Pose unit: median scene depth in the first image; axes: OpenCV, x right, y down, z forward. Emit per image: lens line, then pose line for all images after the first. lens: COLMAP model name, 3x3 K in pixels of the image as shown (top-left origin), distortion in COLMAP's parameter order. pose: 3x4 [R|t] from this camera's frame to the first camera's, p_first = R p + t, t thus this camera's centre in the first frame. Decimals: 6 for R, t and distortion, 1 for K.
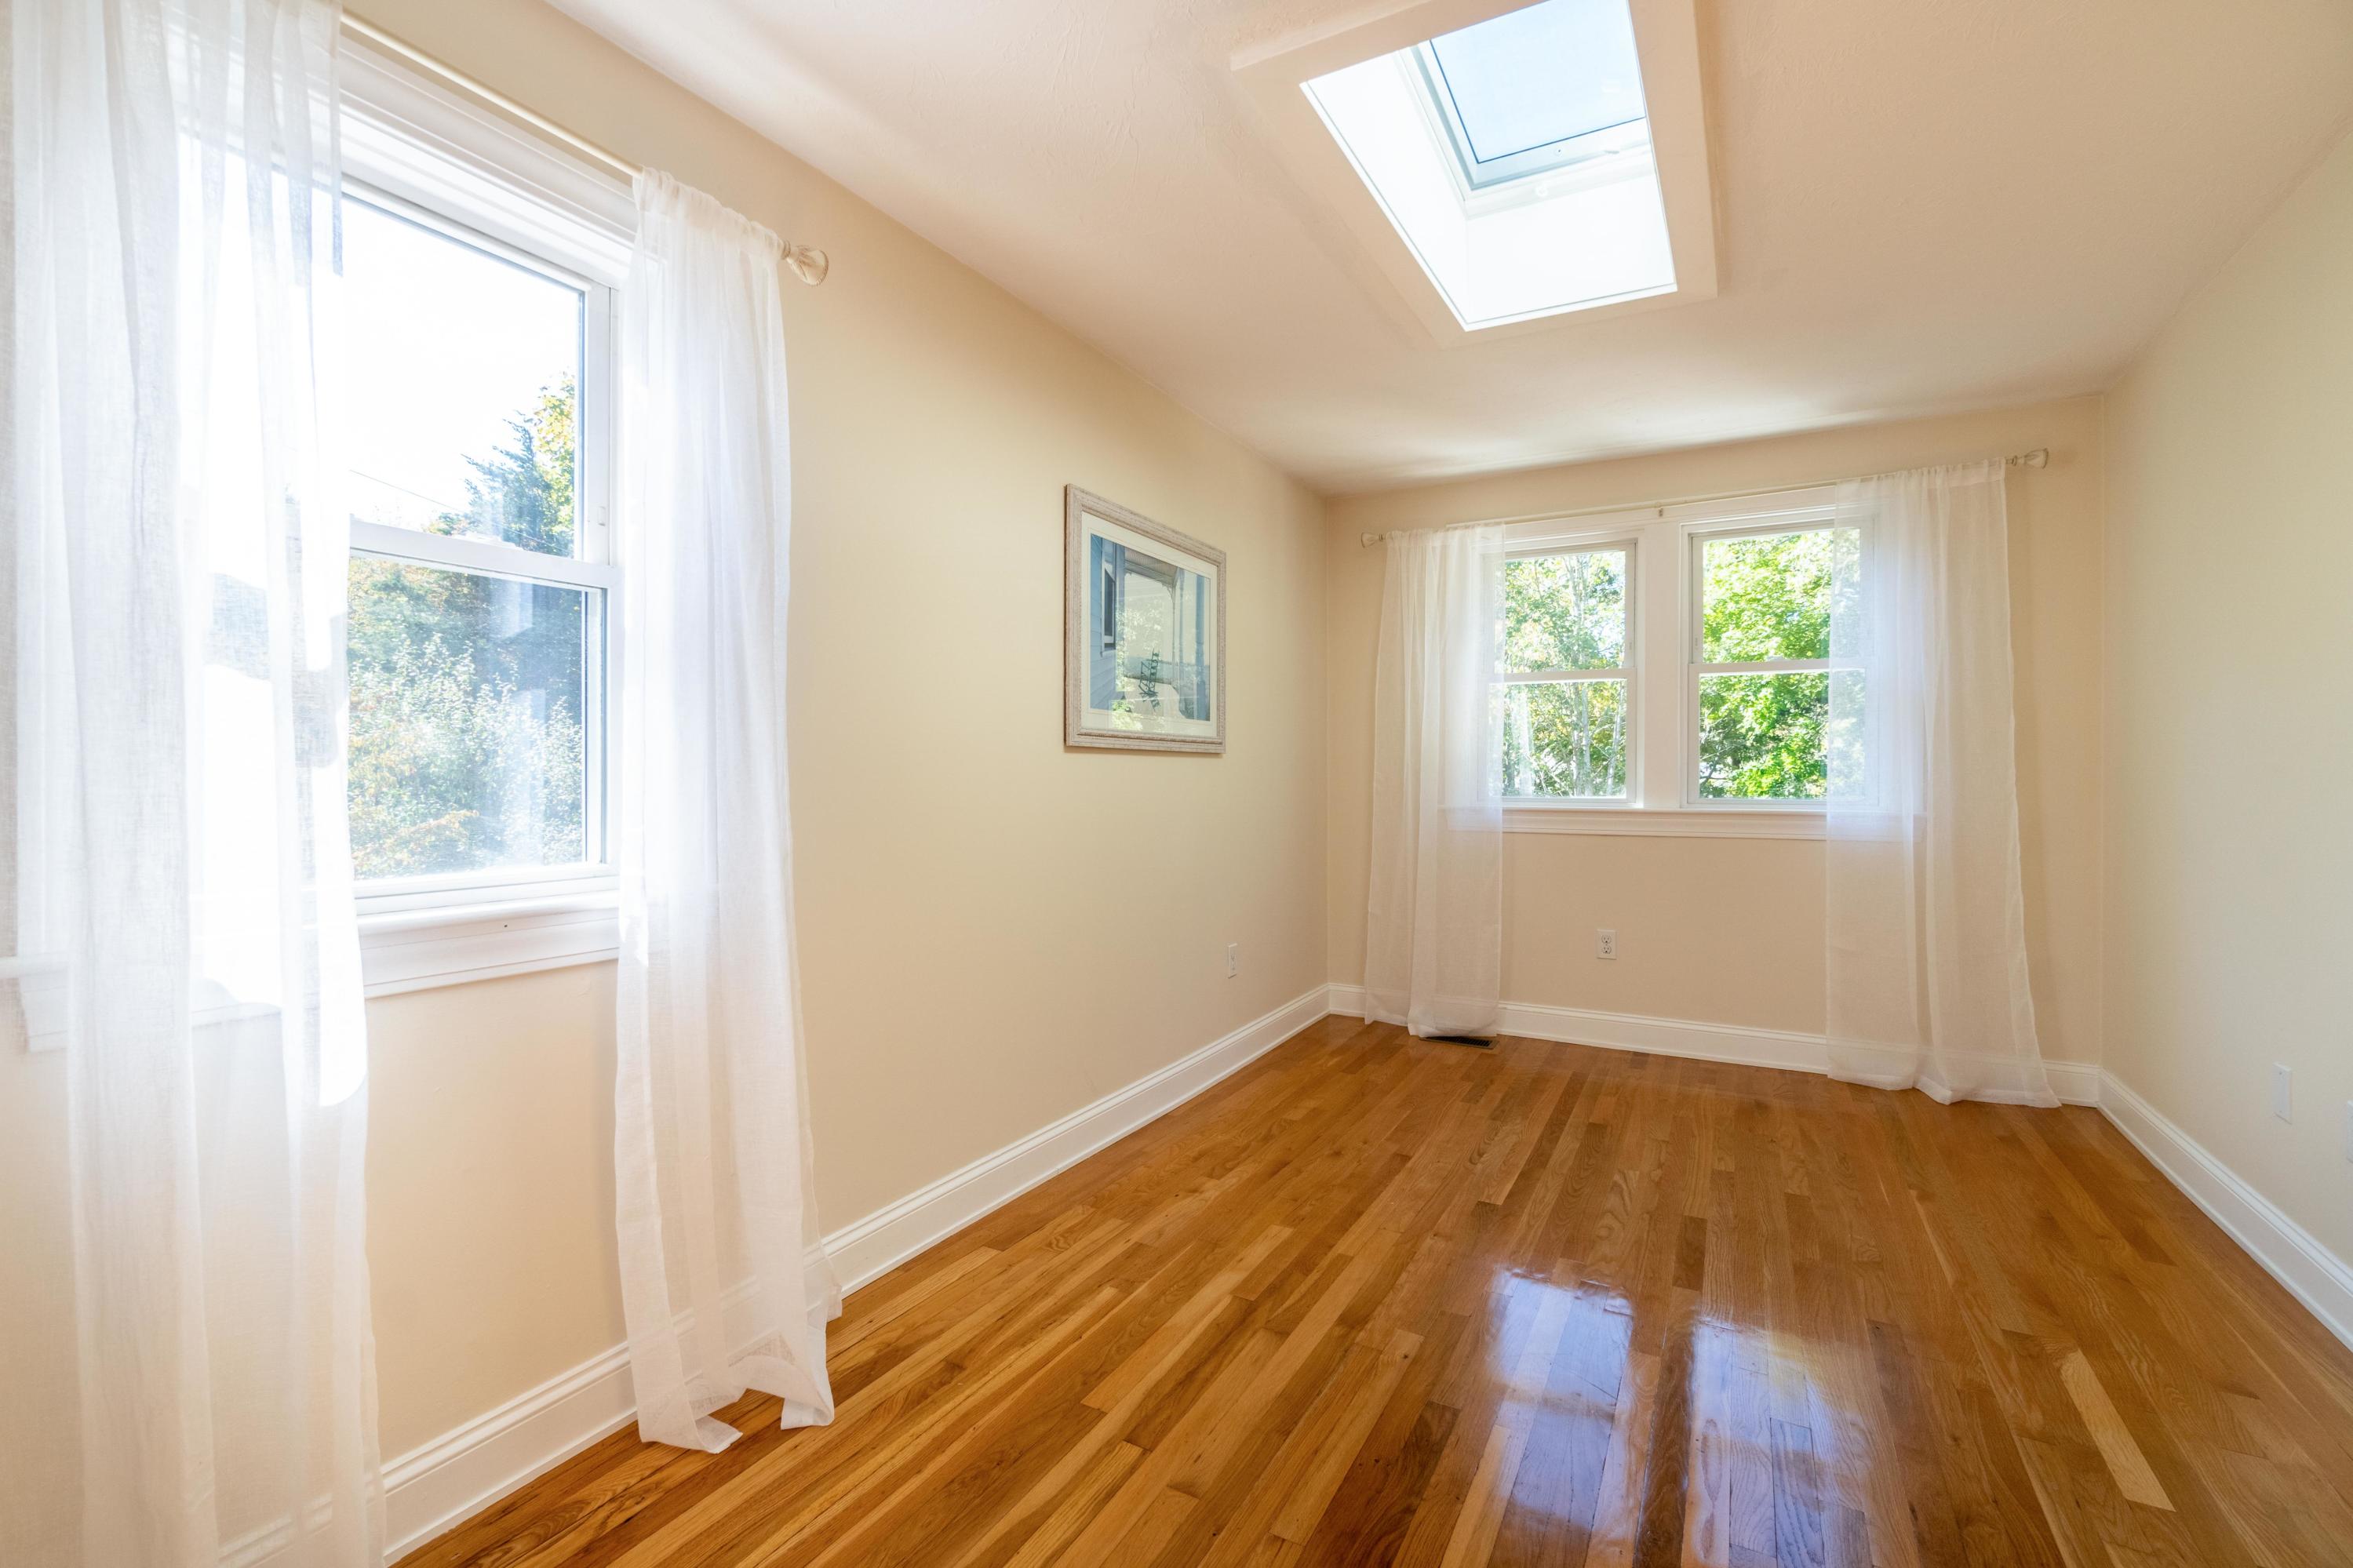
lens RADIAL K [[1034.6, 0, 1173.8], [0, 1034.6, 814.2], [0, 0, 1]] dist [-0.002093, -0.000139]
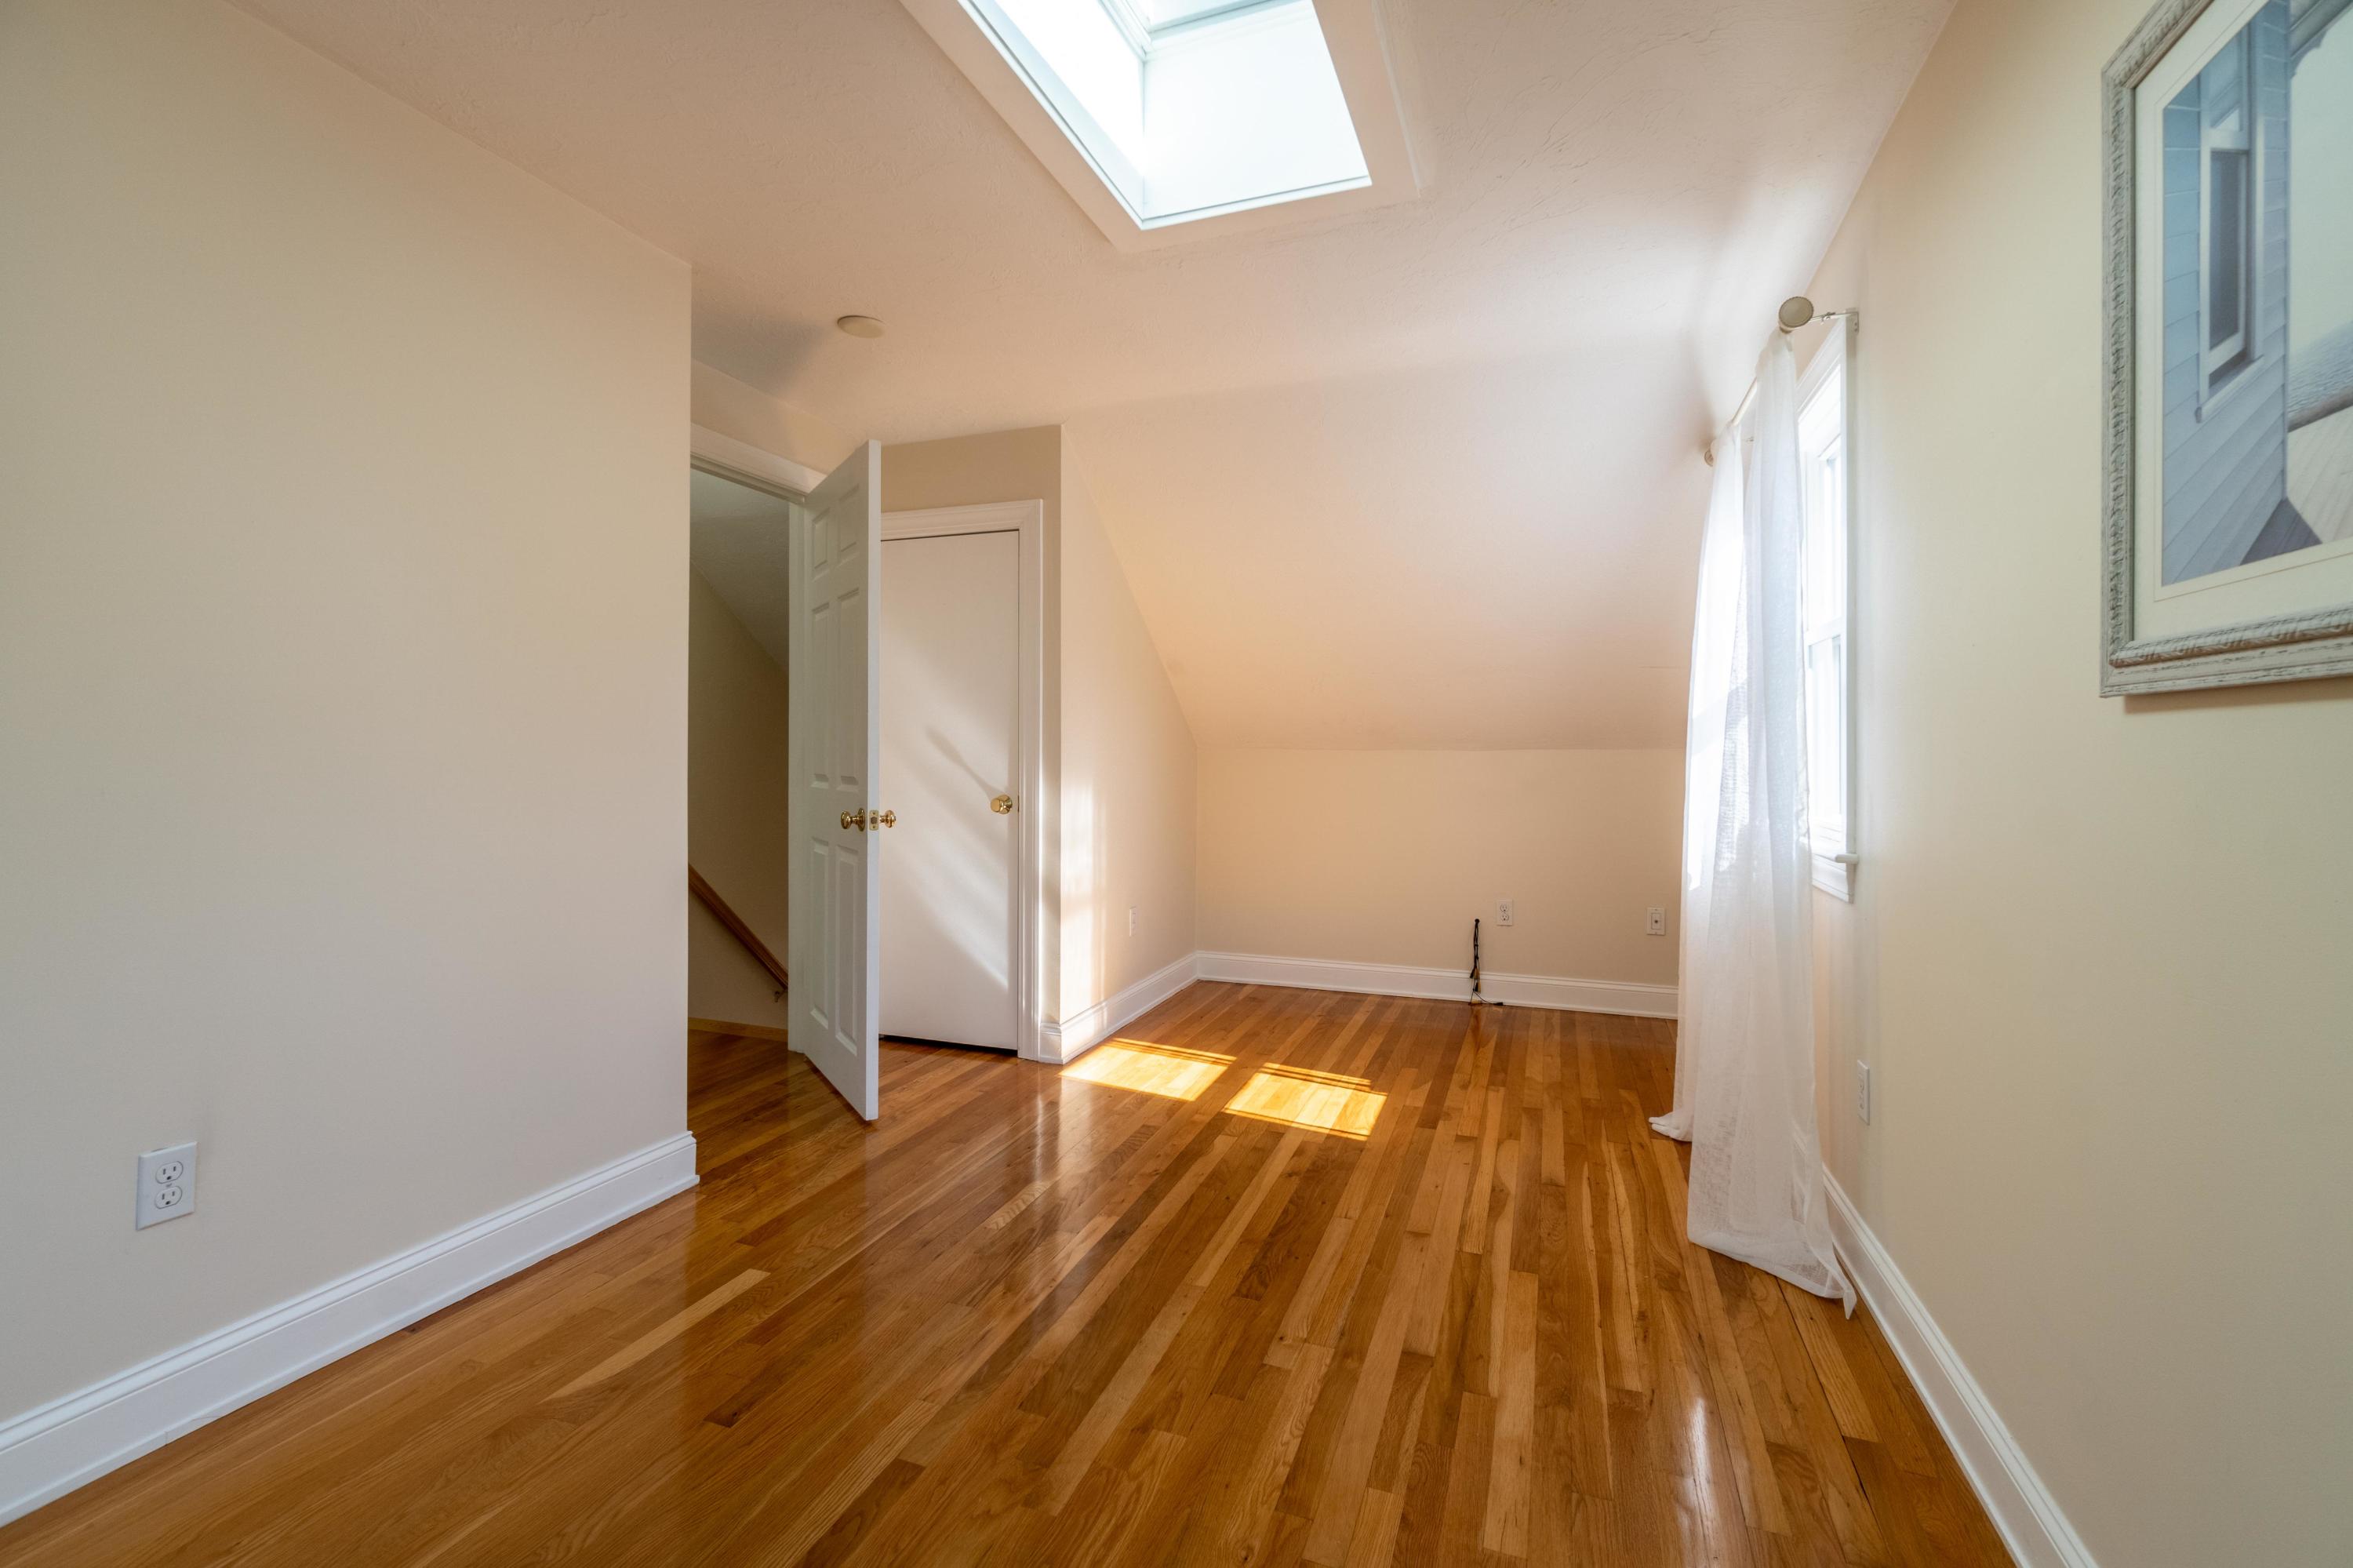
lens RADIAL K [[1030.2, 0, 1164.6], [0, 1030.2, 763.1], [0, 0, 1]] dist [-0.003553, -0.000420]
pose [[-0.990389, -0.003074, -0.138274, 0.436246], [-0.009057, 0.999048, 0.042664, -0.069994], [0.138011, 0.043506, -0.989475, 1.785097]]
